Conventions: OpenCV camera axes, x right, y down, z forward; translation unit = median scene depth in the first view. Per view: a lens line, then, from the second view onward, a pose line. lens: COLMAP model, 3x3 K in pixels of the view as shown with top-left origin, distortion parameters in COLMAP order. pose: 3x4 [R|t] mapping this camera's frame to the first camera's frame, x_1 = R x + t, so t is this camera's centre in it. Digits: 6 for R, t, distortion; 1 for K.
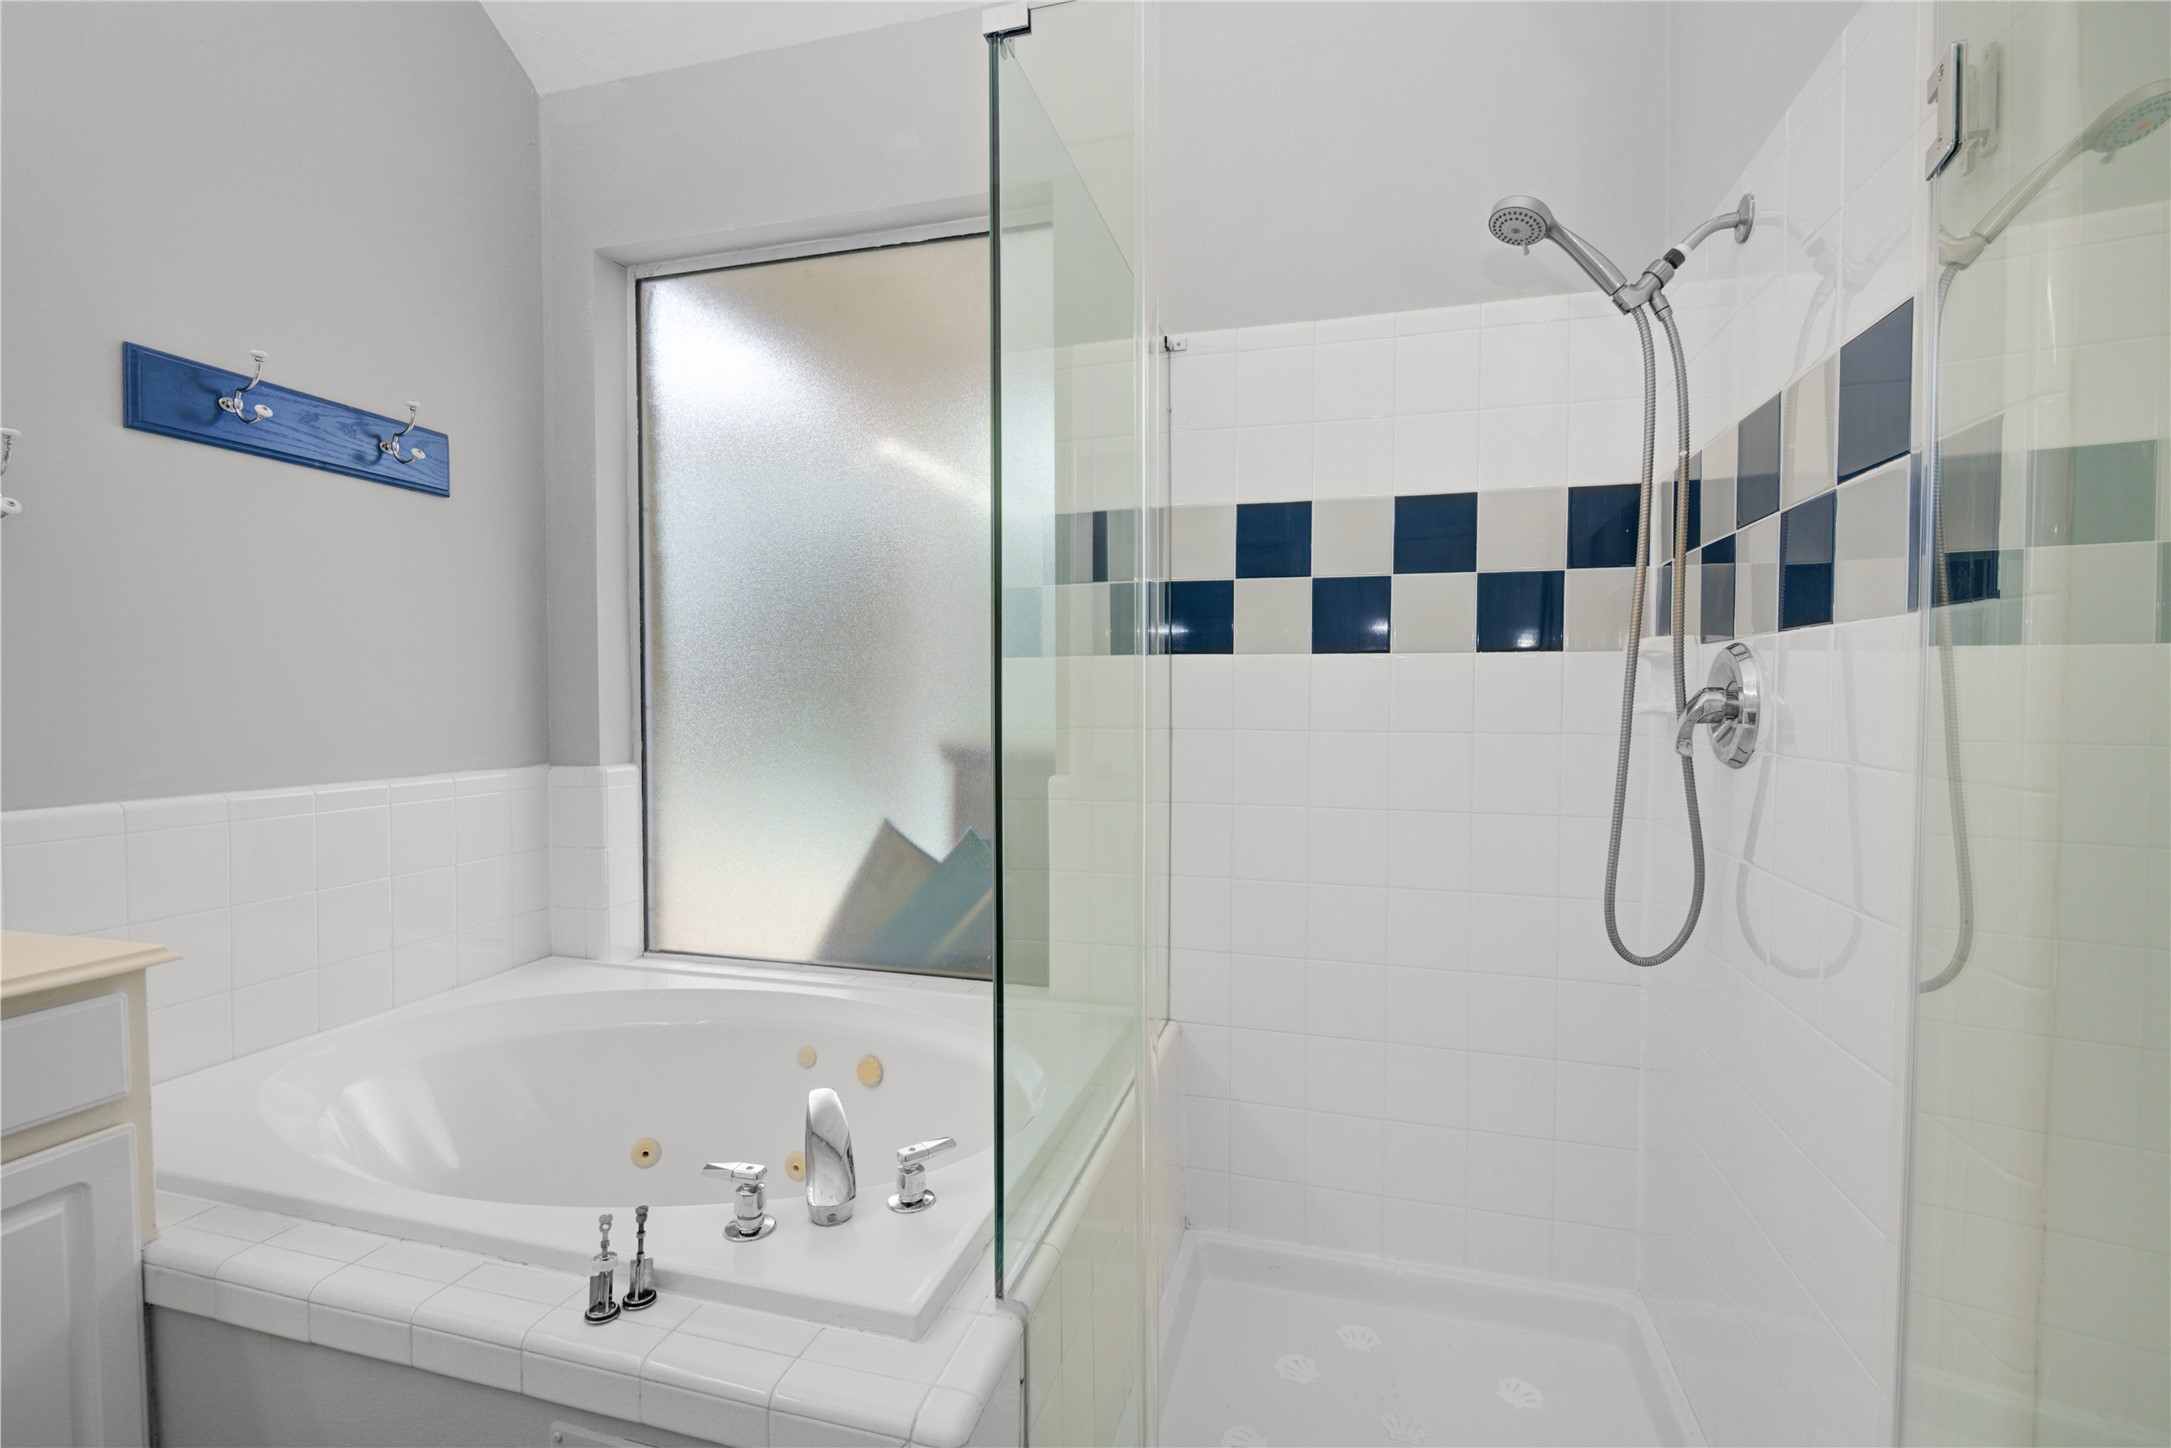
lens RADIAL K [[980.1, 0, 1086.2], [0, 980.1, 720.8], [0, 0, 1]] dist [0.002174, -0.004902]
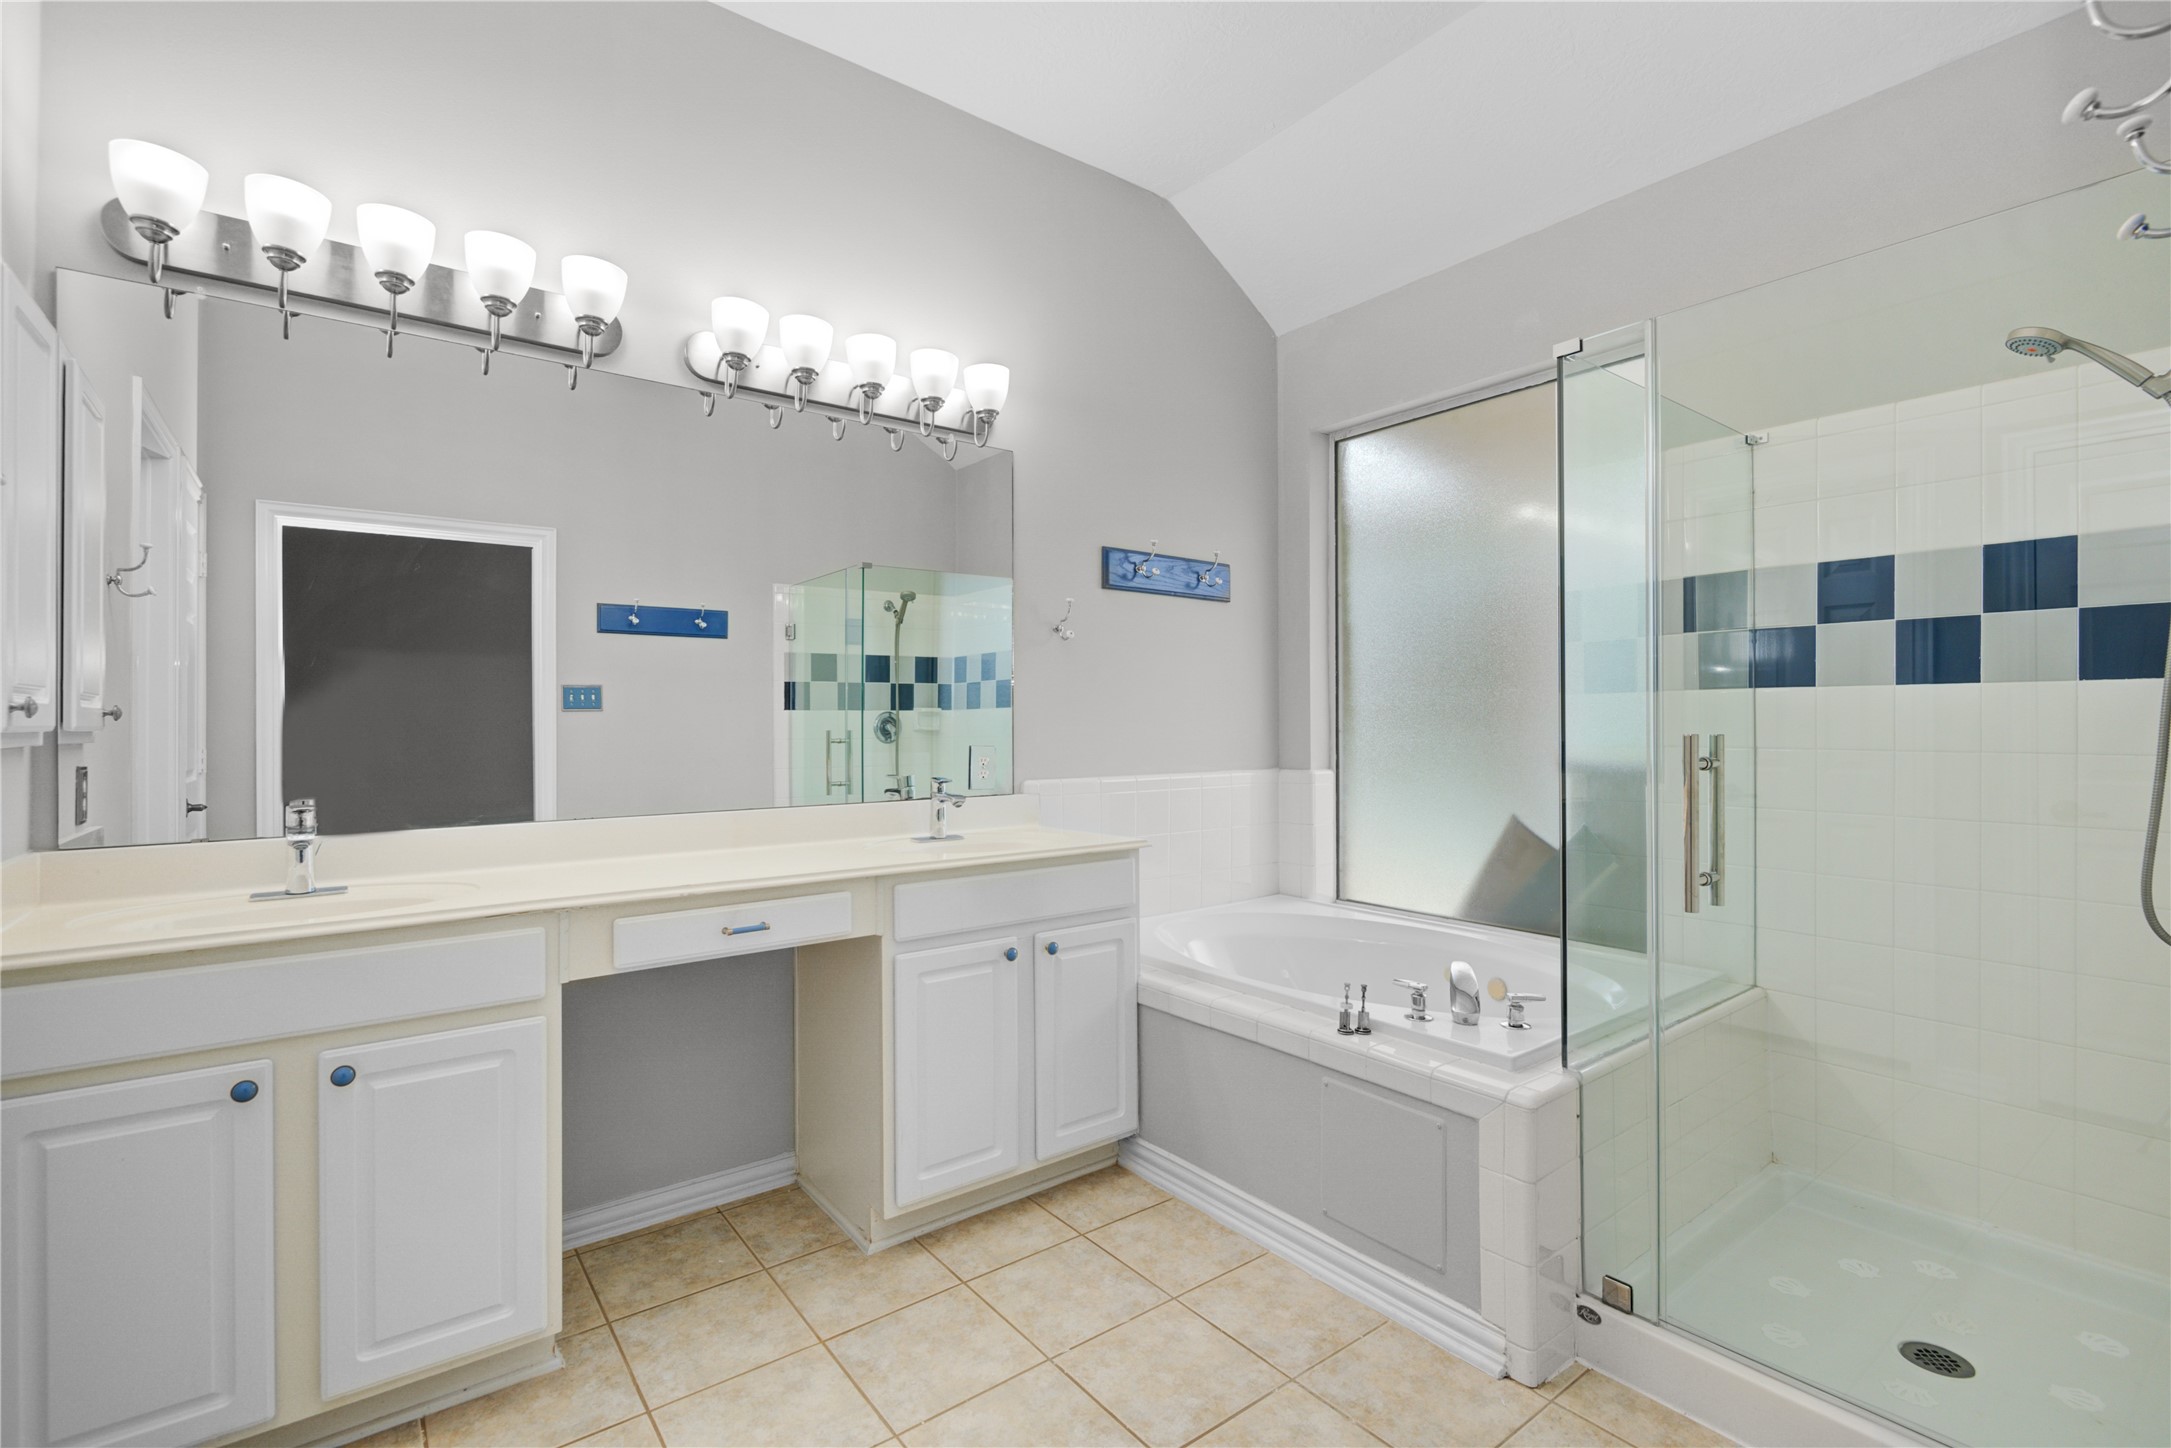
lens RADIAL K [[980.1, 0, 1086.2], [0, 980.1, 720.8], [0, 0, 1]] dist [0.002174, -0.004902]
pose [[0.804697, -0.003850, -0.593673, 0.142025], [-0.013751, 0.999590, -0.025121, 0.016410], [0.593527, 0.028379, 0.804314, -0.496131]]
